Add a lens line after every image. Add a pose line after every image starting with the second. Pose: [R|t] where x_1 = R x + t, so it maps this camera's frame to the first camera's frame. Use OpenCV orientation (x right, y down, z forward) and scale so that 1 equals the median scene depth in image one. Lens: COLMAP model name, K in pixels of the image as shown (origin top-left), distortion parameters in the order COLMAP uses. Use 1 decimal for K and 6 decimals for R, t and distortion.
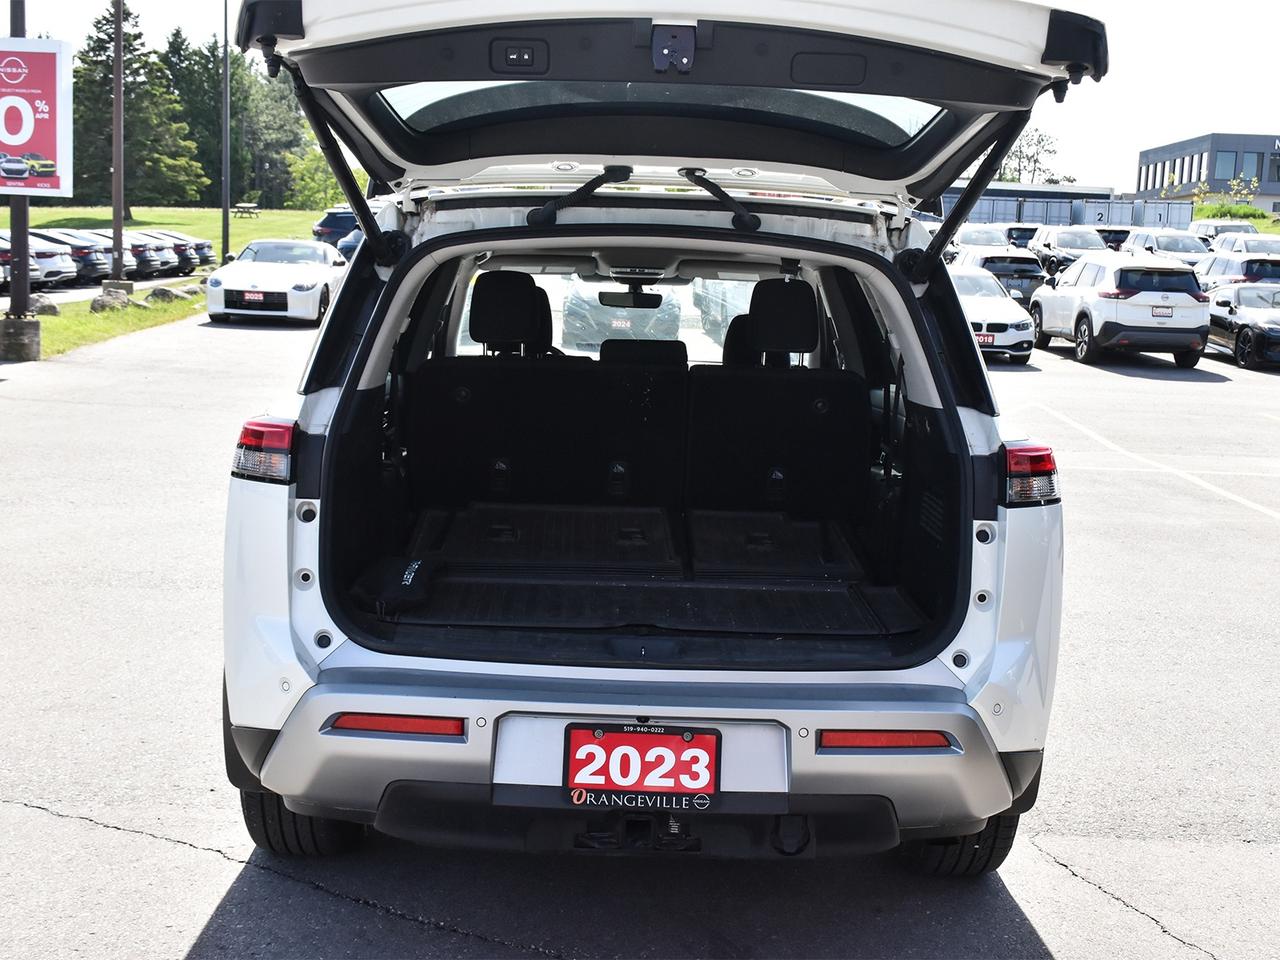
lens RADIAL K [[2377.3, 0, 621.6], [0, 2377.3, 477.1], [0, 0, 1]] dist [-0.019283, 0.165906]
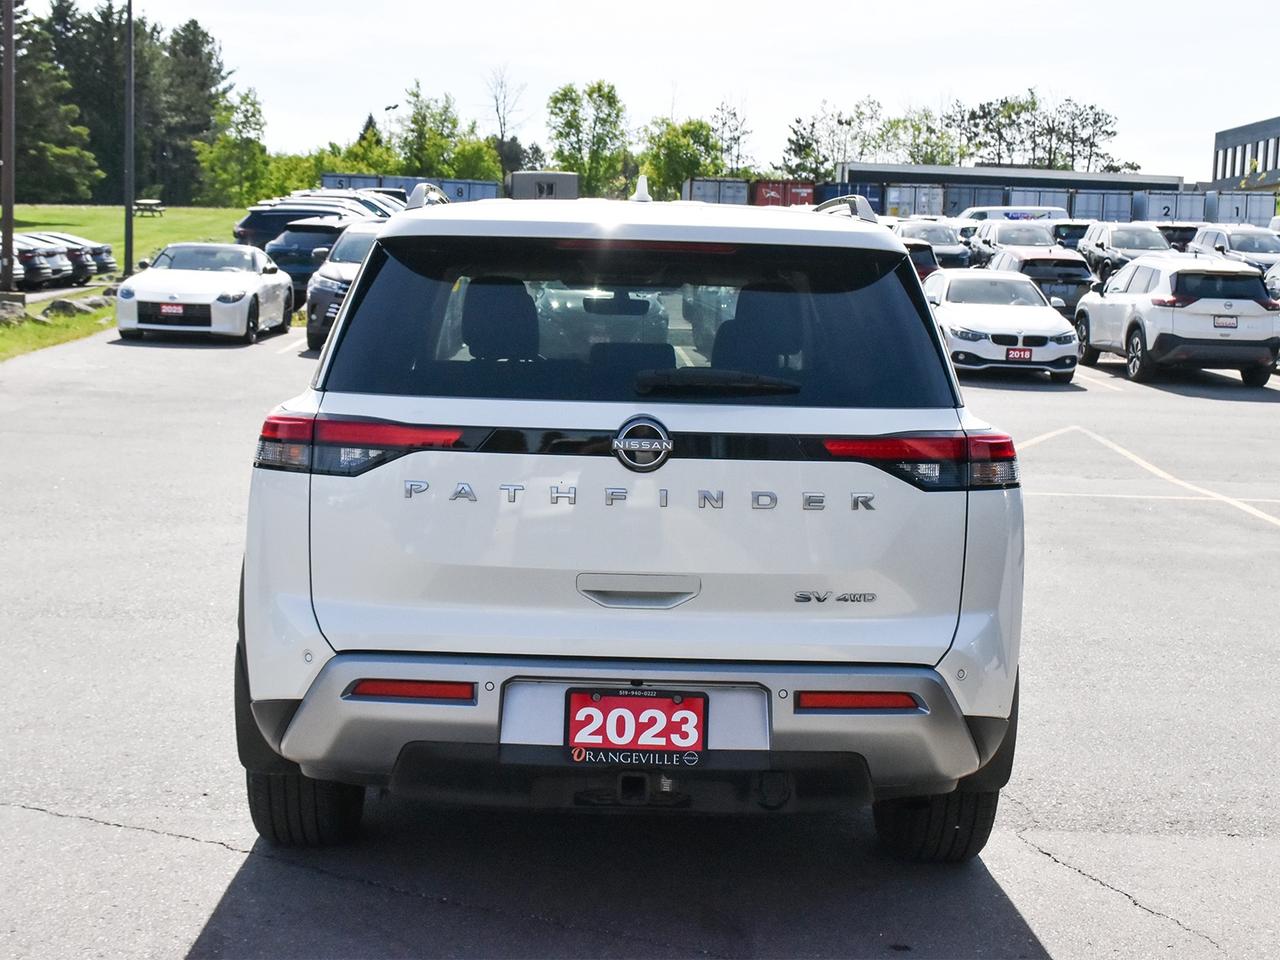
lens RADIAL K [[3214.1, 0, 711.3], [0, 3214.1, 479.3], [0, 0, 1]] dist [-0.040780, 0.051678]
pose [[0.999261, -0.007150, 0.037759, -0.004723], [0.008064, 0.999677, -0.024117, 0.017321], [-0.037574, 0.024403, 0.998996, -0.190998]]
